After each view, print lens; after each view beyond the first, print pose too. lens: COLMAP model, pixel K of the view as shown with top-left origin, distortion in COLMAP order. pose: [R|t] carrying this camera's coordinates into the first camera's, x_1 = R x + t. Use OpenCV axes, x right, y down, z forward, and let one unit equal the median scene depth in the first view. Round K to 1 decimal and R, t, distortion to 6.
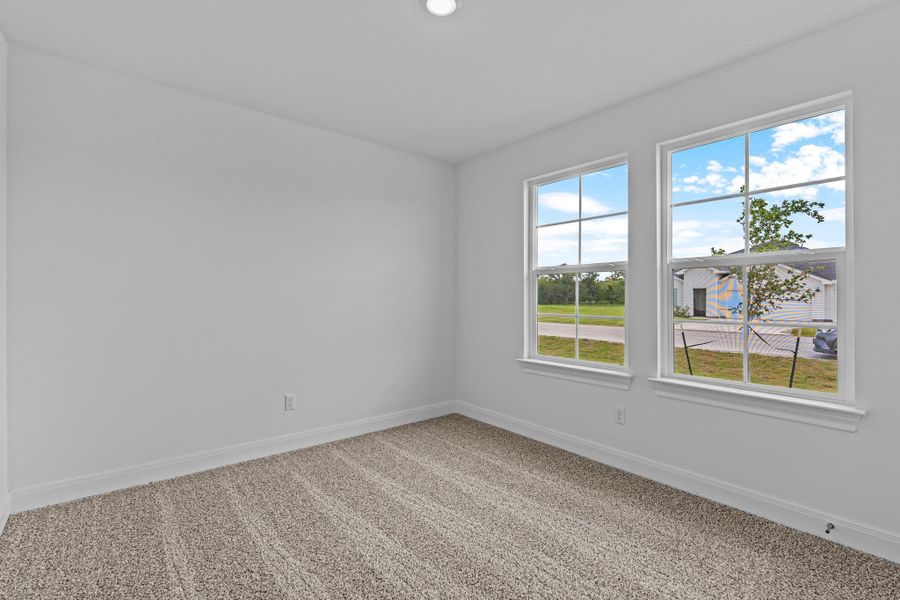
lens RADIAL K [[409.5, 0, 455.3], [0, 409.5, 297.3], [0, 0, 1]] dist [0.001961, 0.000127]
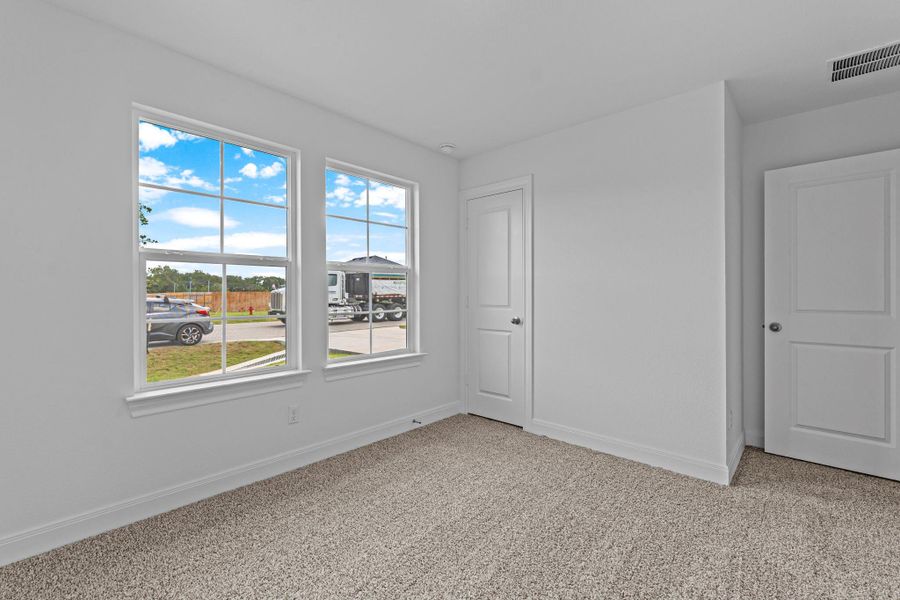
lens RADIAL K [[409.5, 0, 457.3], [0, 409.5, 298.3], [0, 0, 1]] dist [0.001961, 0.000127]
pose [[-0.178077, -0.003096, 0.984012, -0.598170], [-0.005196, 0.999984, 0.002206, 0.003674], [-0.984003, -0.004720, -0.178090, 0.743794]]
